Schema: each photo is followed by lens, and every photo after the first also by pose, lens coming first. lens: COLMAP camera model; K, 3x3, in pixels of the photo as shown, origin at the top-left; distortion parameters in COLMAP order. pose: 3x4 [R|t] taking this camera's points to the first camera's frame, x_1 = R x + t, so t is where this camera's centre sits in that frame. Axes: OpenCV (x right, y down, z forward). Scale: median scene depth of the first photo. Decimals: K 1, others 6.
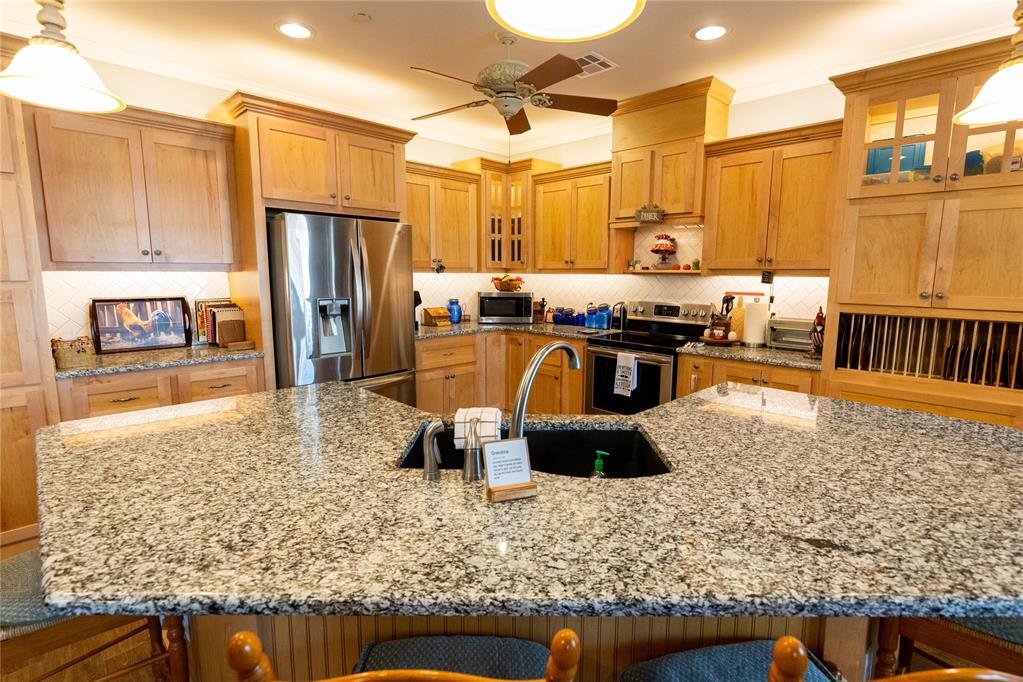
lens RADIAL K [[489.1, 0, 531.1], [0, 489.1, 341.2], [0, 0, 1]] dist [0.003712, 0.000167]
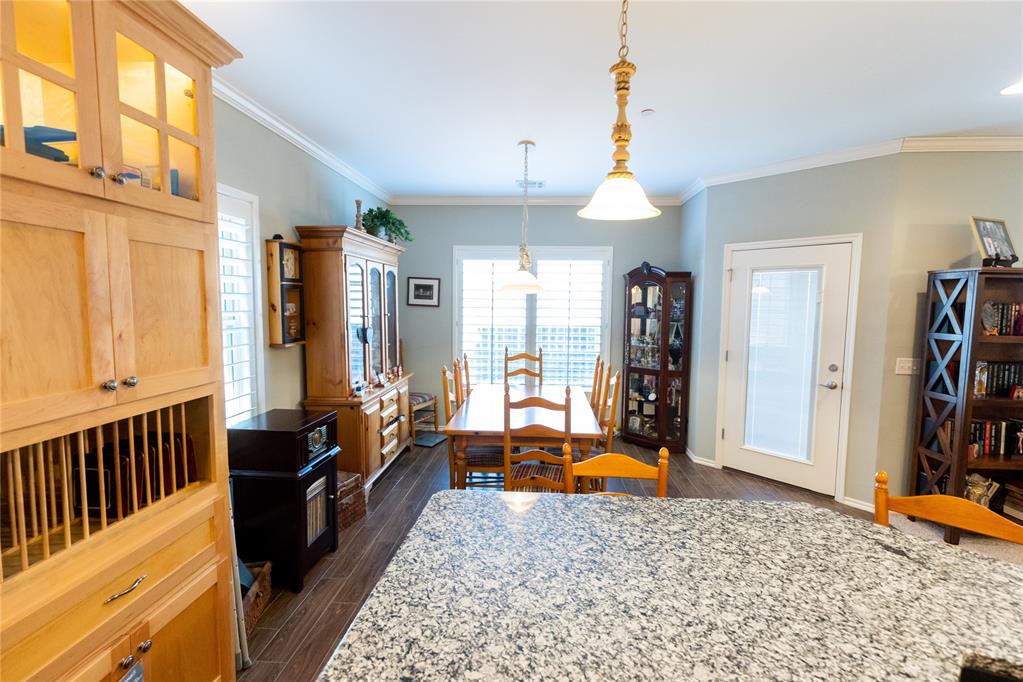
lens RADIAL K [[462.9, 0, 517.7], [0, 462.9, 339.5], [0, 0, 1]] dist [0.010083, -0.002562]
pose [[-0.645635, -0.079096, 0.759539, 0.092035], [0.088602, 0.980145, 0.177384, -0.144247], [-0.758489, 0.181822, -0.625808, 0.718879]]
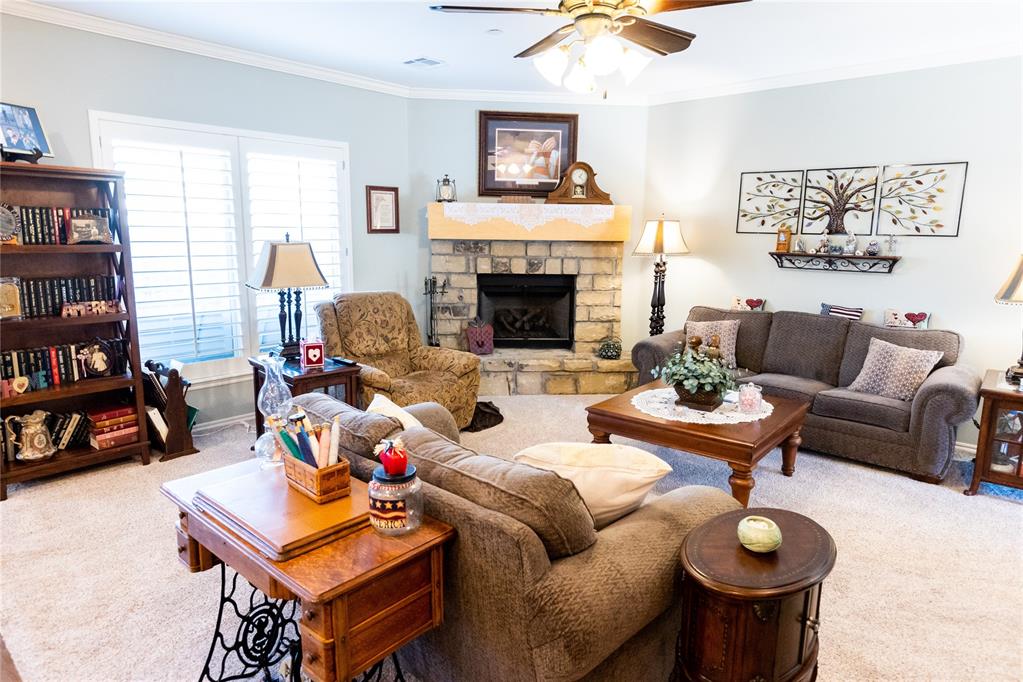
lens RADIAL K [[619.0, 0, 517.8], [0, 619.0, 337.8], [0, 0, 1]] dist [-0.000415, -0.000330]
pose [[-0.998697, -0.013543, -0.049199, -0.583418], [-0.028097, 0.950770, 0.308622, -0.099616], [0.042597, 0.309603, -0.949911, 0.483410]]
